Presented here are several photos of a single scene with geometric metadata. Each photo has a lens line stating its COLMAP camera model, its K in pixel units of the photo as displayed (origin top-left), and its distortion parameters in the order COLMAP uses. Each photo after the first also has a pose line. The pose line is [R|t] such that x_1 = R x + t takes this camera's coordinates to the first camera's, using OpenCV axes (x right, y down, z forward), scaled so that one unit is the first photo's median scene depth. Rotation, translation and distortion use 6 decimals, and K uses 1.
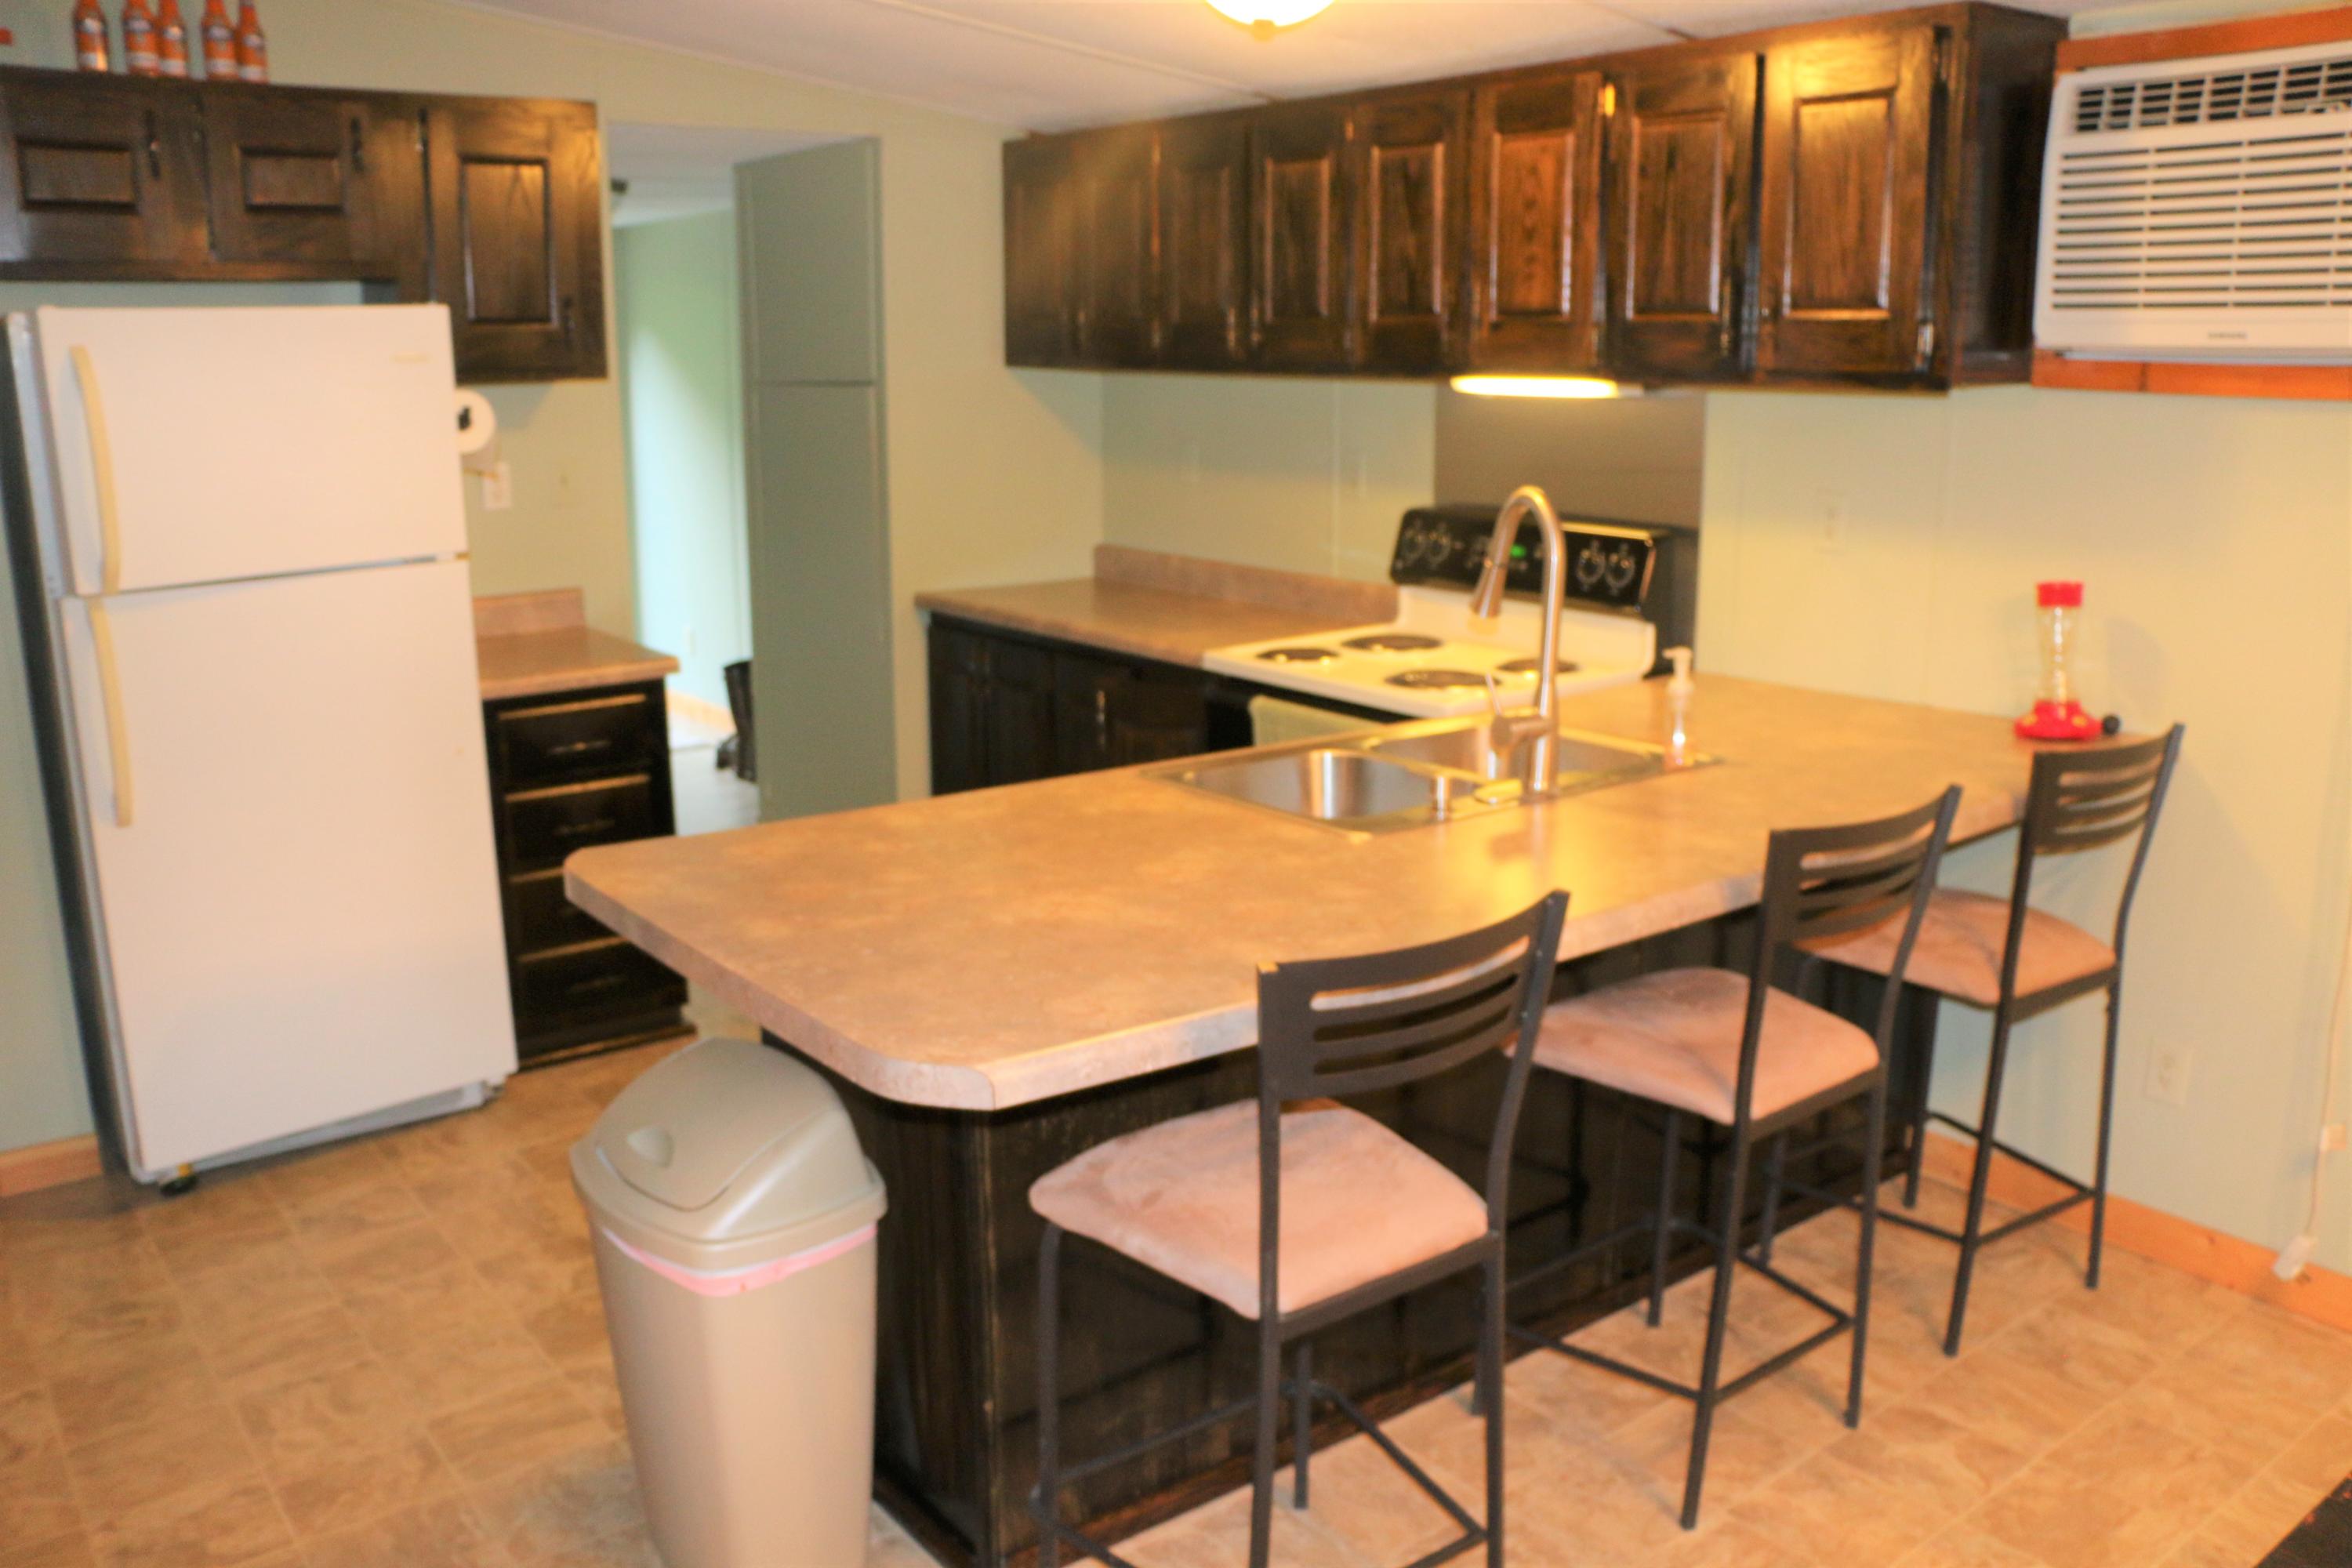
lens RADIAL K [[1904.5, 0, 1172.7], [0, 1904.5, 790.4], [0, 0, 1]] dist [-0.181376, 0.159390]
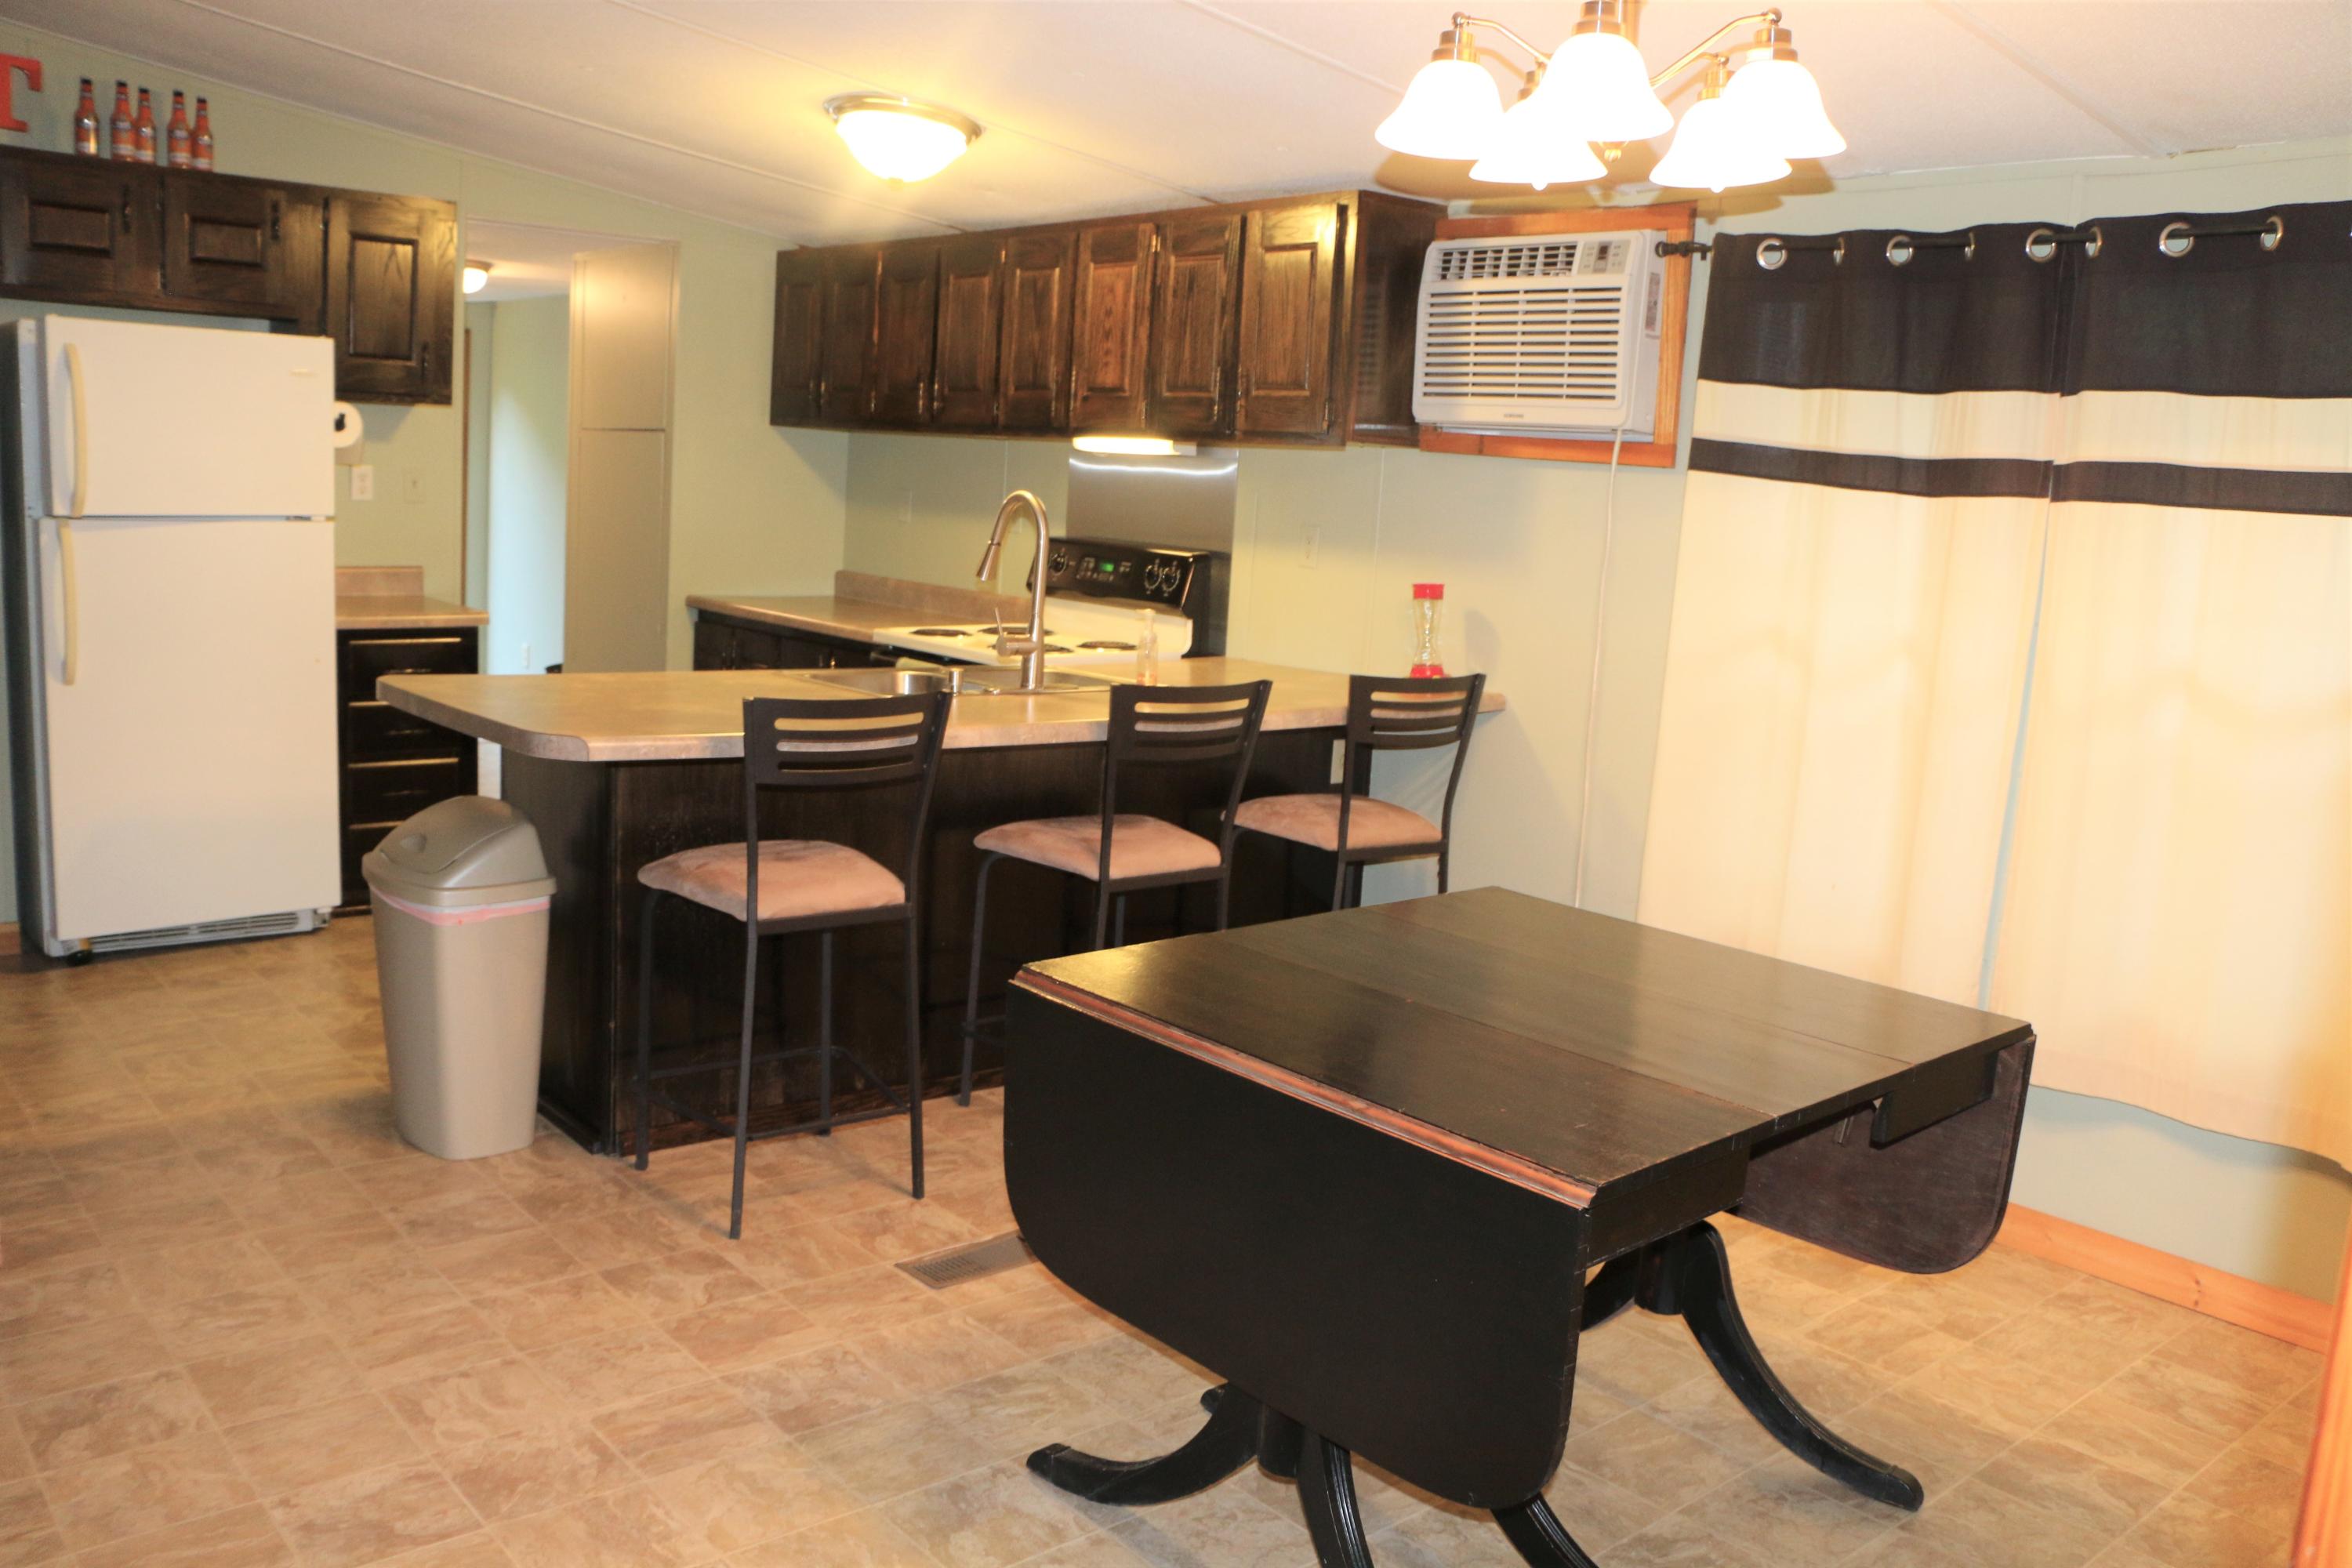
lens RADIAL K [[1904.5, 0, 1172.7], [0, 1904.5, 790.4], [0, 0, 1]] dist [-0.181376, 0.159390]
pose [[0.996635, 0.052915, 0.062601, 0.170217], [-0.048780, 0.996637, -0.065843, 0.136955], [-0.065875, 0.062568, 0.995864, -0.400569]]
